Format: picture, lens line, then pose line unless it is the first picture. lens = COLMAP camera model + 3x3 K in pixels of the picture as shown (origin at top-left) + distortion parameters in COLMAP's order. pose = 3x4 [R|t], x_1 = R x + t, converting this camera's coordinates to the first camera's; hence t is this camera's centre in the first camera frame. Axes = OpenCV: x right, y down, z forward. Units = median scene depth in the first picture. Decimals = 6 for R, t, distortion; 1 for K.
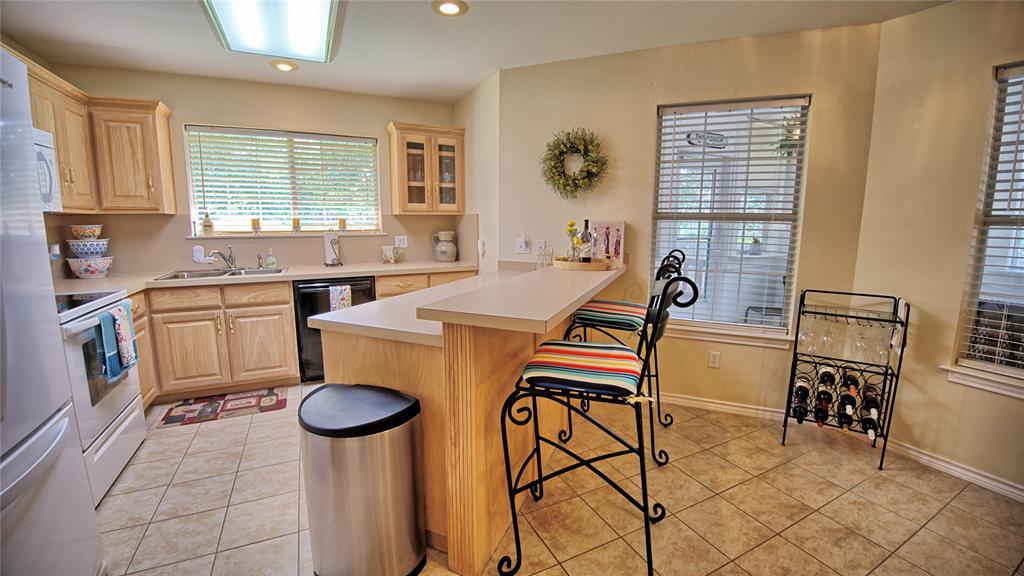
lens RADIAL K [[409.7, 0, 512.0], [0, 409.7, 288.0], [0, 0, 1]] dist [-0.042556, 0.000094]
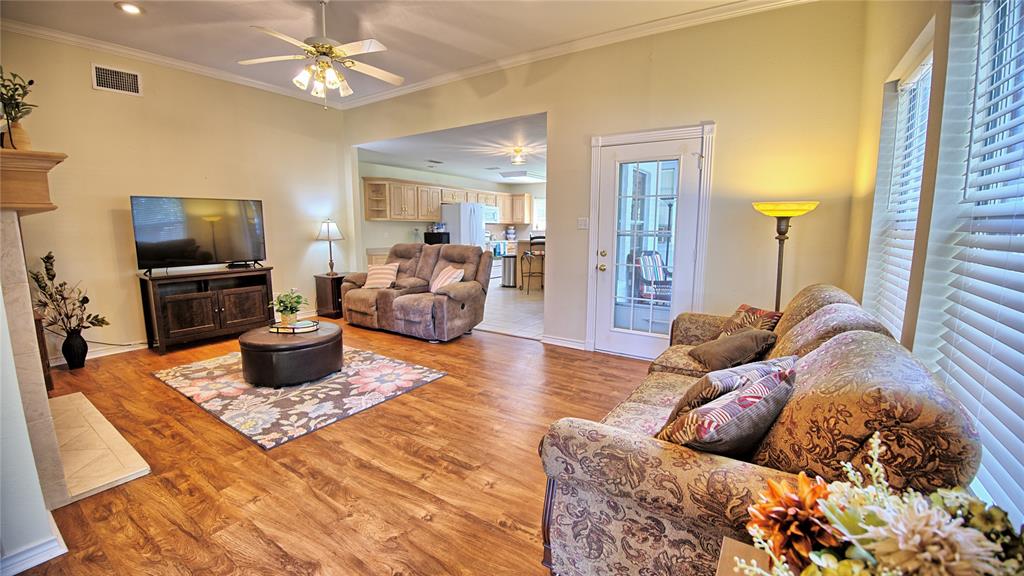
lens RADIAL K [[409.7, 0, 512.0], [0, 409.7, 288.0], [0, 0, 1]] dist [-0.042556, 0.000094]
pose [[0.502611, 0.123775, -0.855606, 2.414950], [-0.137571, 0.988538, 0.062191, 0.186293], [0.853497, 0.086449, 0.513878, -1.009490]]
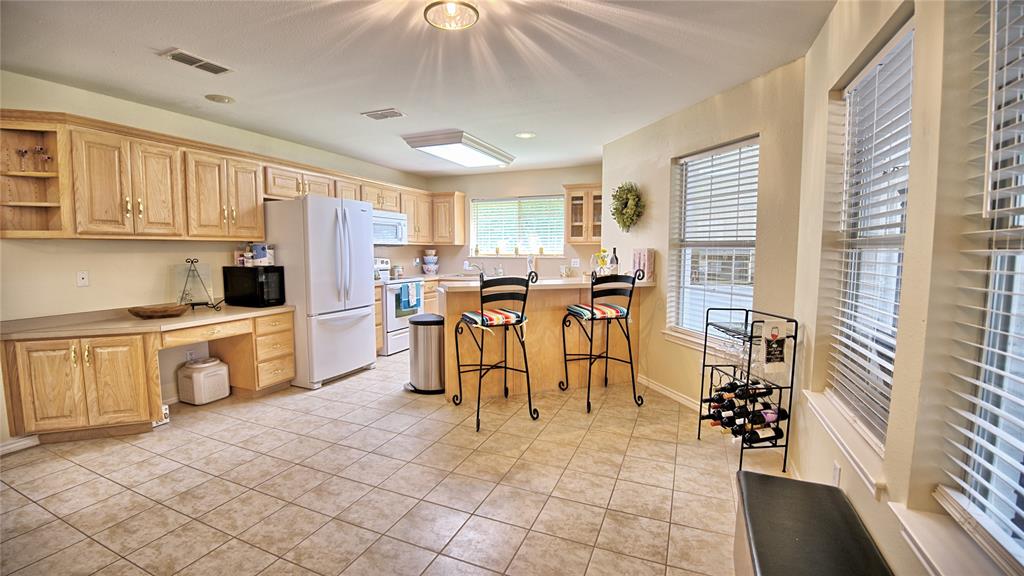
lens RADIAL K [[430.8, 0, 512.0], [0, 430.8, 288.0], [0, 0, 1]] dist [-0.001709, -0.000088]
pose [[0.650618, 0.065159, -0.756604, 1.034071], [-0.117637, 0.992933, -0.015647, 0.034557], [0.750238, 0.099185, 0.653686, -0.218500]]
